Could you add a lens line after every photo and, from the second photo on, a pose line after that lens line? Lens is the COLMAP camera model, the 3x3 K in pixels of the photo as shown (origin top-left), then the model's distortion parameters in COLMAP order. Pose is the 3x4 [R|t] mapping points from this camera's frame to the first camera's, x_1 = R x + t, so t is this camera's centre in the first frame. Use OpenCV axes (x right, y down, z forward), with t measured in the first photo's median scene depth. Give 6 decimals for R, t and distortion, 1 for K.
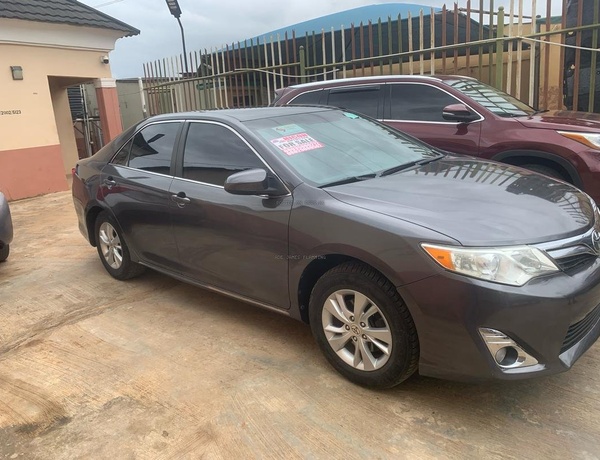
lens RADIAL K [[473.2, 0, 300.0], [0, 473.2, 230.0], [0, 0, 1]] dist [-0.001635, 0.004219]
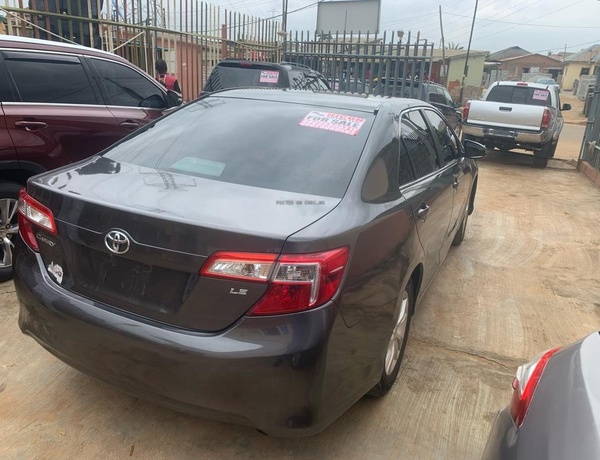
lens RADIAL K [[473.2, 0, 300.0], [0, 473.2, 230.0], [0, 0, 1]] dist [-0.001635, 0.004219]
pose [[-0.308584, -0.245562, 0.918954, -0.983209], [0.209958, 0.924689, 0.317598, -0.327792], [-0.927736, 0.290948, -0.233786, 1.383981]]
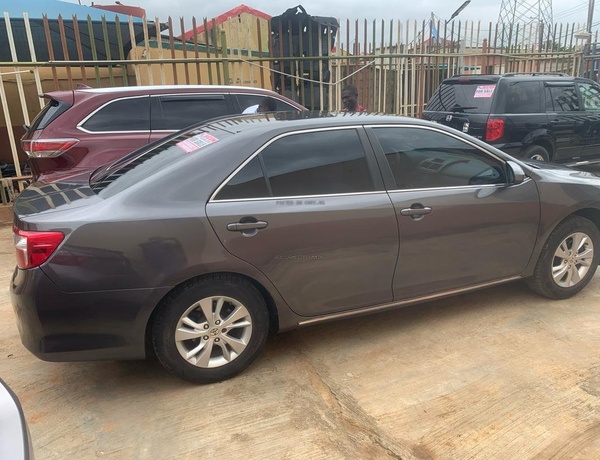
lens RADIAL K [[464.6, 0, 300.7], [0, 464.6, 246.1], [0, 0, 1]] dist [0.000300, -0.005306]
pose [[0.430457, -0.233652, 0.871845, -0.986834], [0.235540, 0.961524, 0.141392, -0.157104], [-0.871337, 0.144491, 0.468929, 0.684525]]
